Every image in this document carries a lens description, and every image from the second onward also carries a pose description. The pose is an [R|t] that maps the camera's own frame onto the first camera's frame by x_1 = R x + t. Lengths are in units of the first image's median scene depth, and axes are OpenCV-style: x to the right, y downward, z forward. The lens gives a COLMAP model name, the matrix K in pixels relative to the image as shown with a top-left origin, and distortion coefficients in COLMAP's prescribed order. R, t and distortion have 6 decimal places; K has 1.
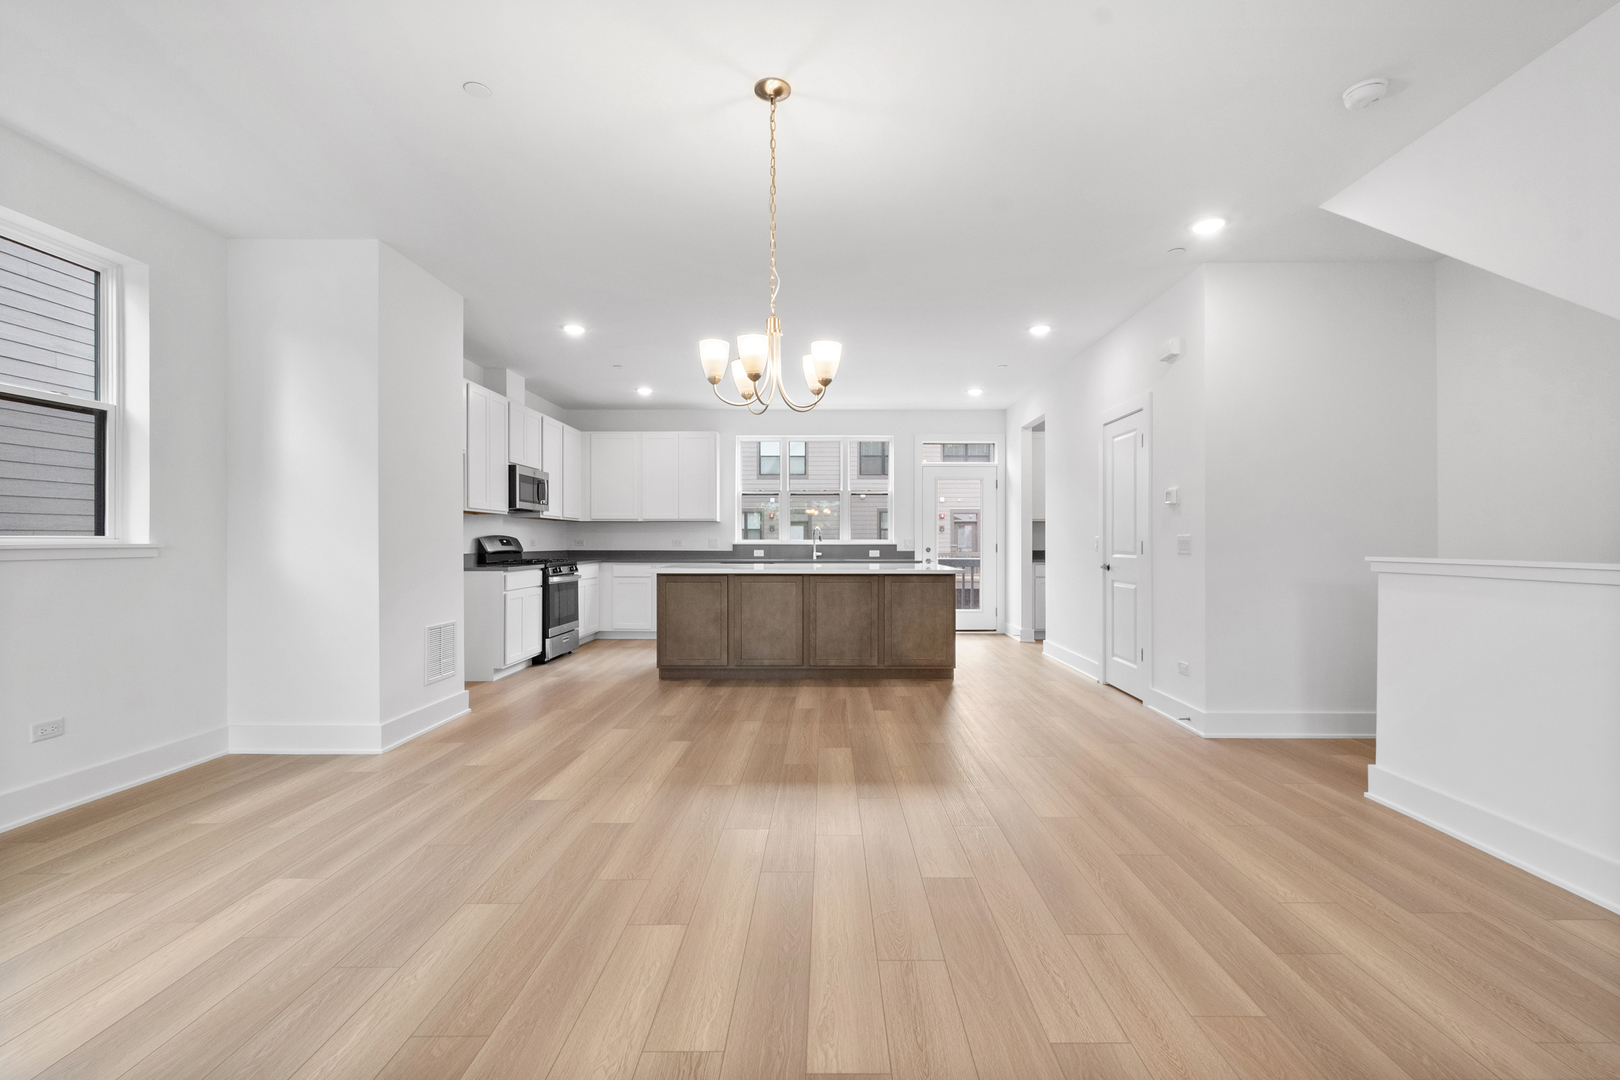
lens RADIAL K [[695.2, 0, 832.1], [0, 695.2, 538.1], [0, 0, 1]] dist [-0.007540, -0.000138]
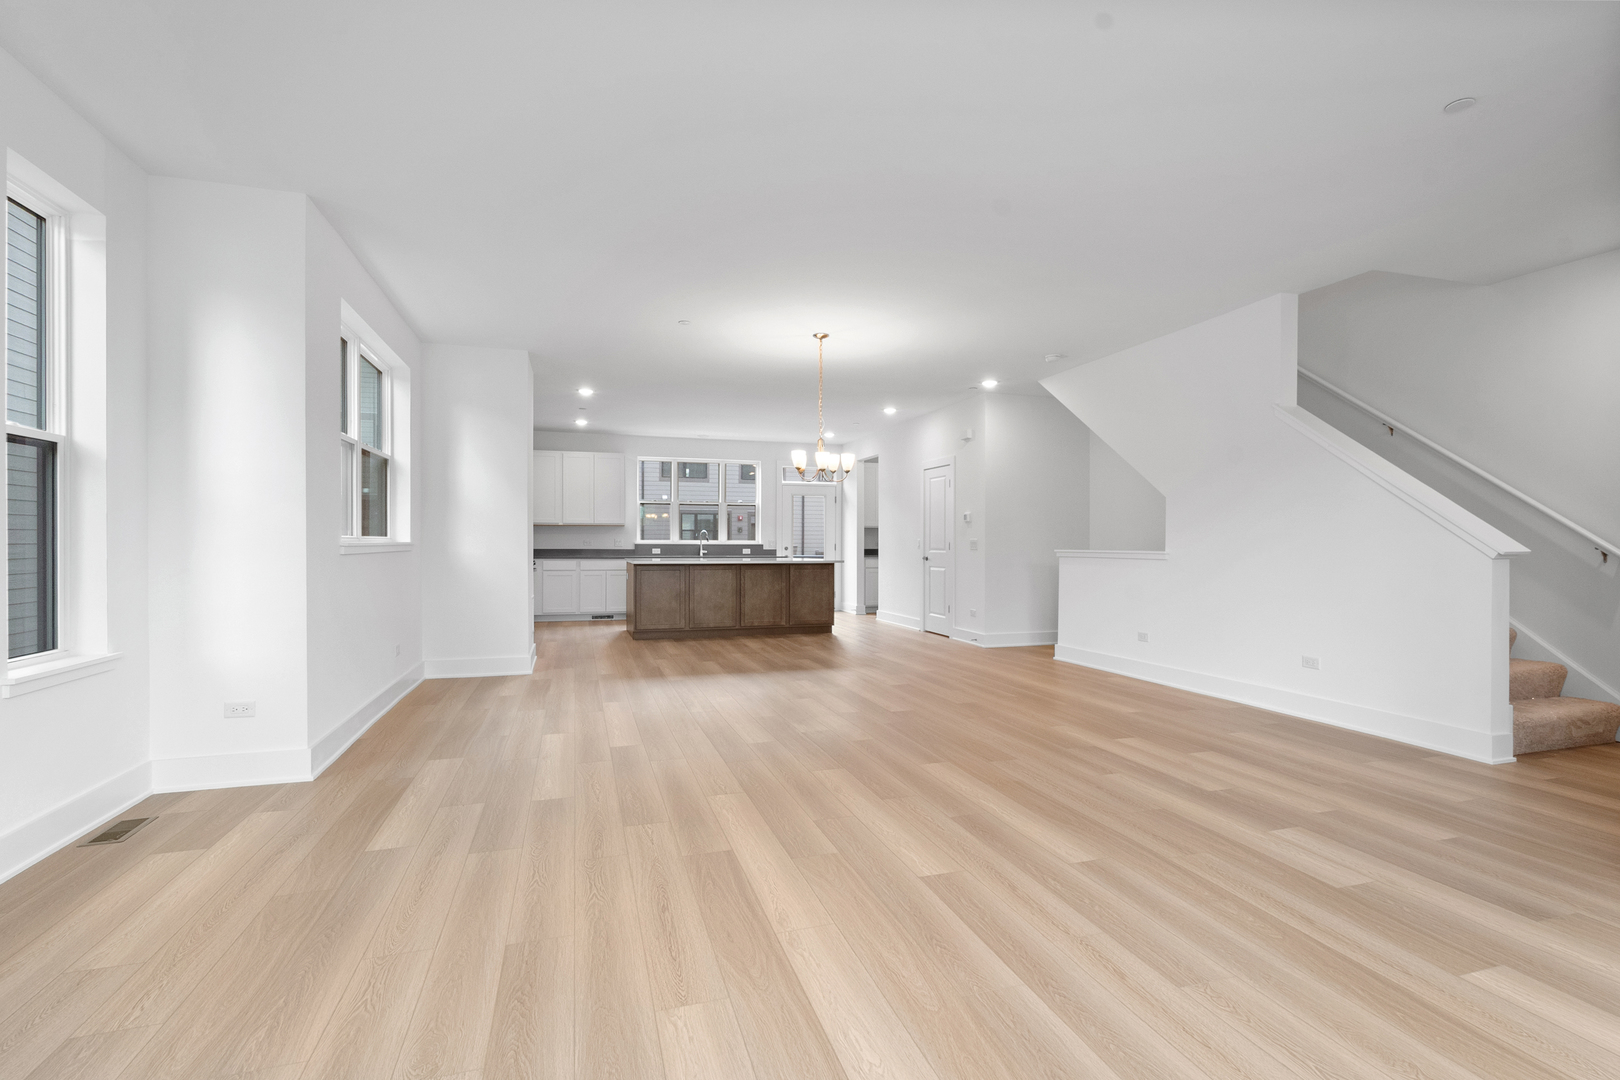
lens RADIAL K [[742.5, 0, 819.9], [0, 742.5, 540.0], [0, 0, 1]] dist [-0.001615, -0.000910]
pose [[0.952093, 0.003529, 0.305788, -0.354421], [-0.004093, 0.999991, 0.001204, -0.001981], [-0.305781, -0.002398, 0.952099, -0.547782]]
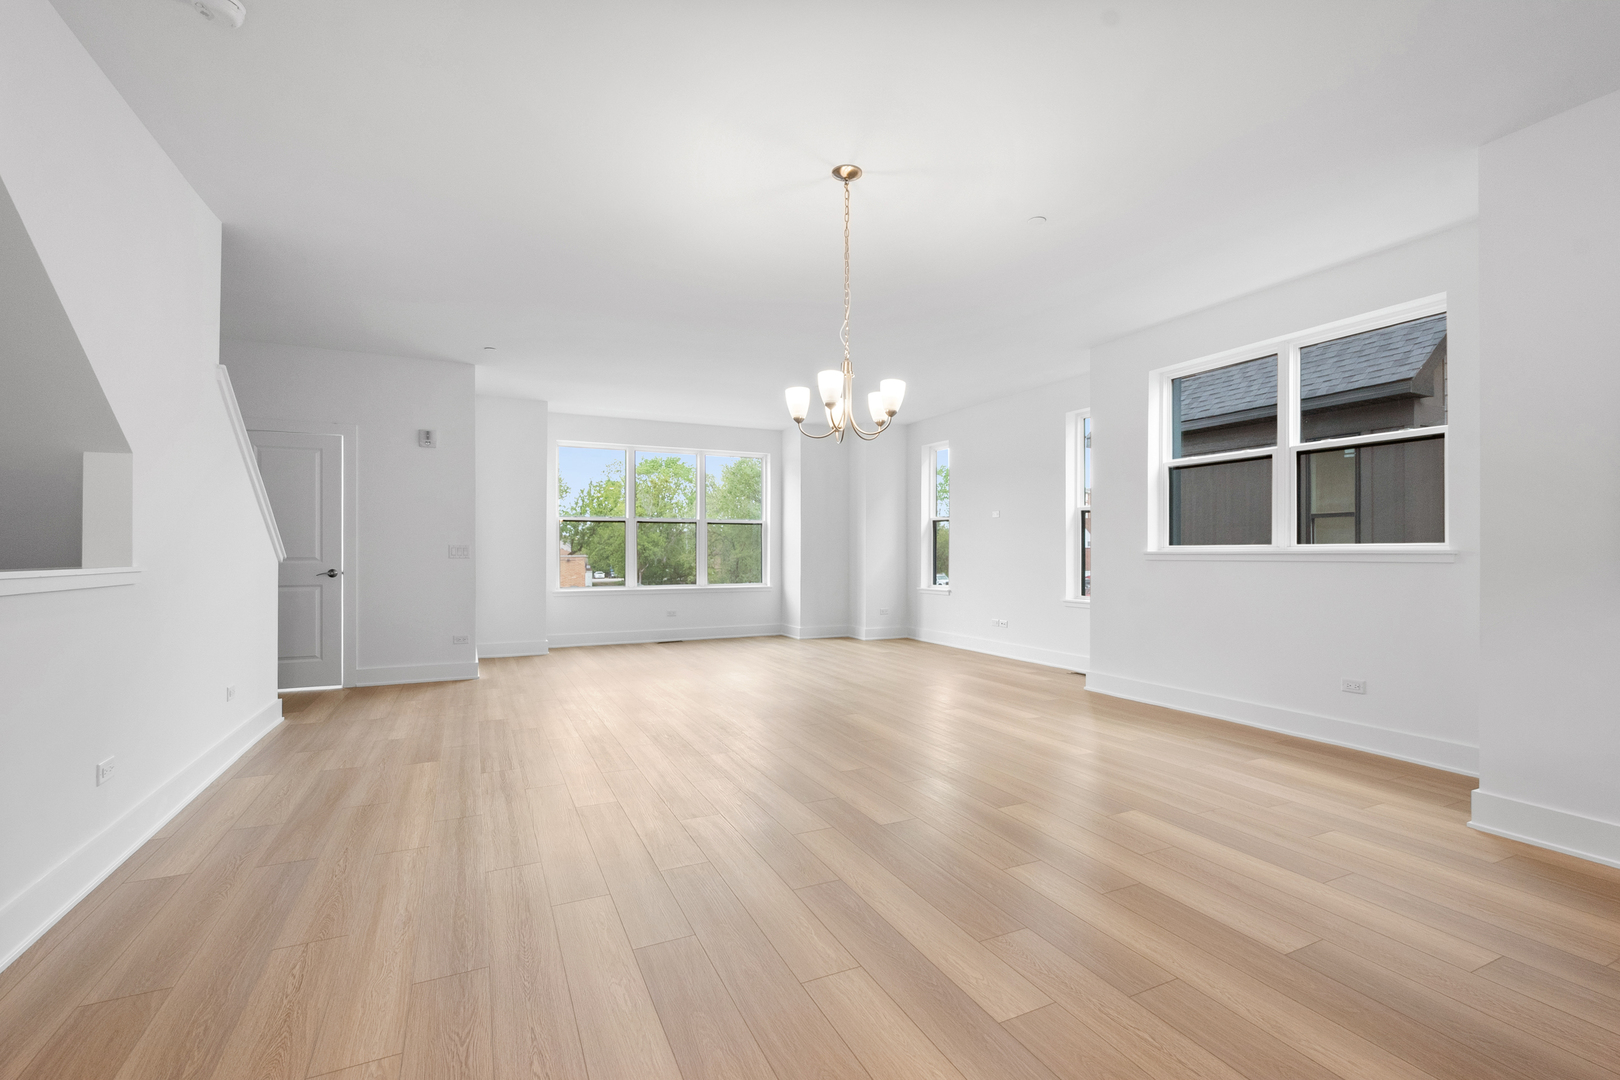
lens RADIAL K [[701.9, 0, 800.4], [0, 701.9, 553.4], [0, 0, 1]] dist [0.037398, 0.000050]
pose [[-0.913146, 0.001275, -0.407631, 0.244845], [0.004180, 0.999972, -0.006235, 0.011324], [0.407612, -0.007398, -0.913125, 1.044045]]
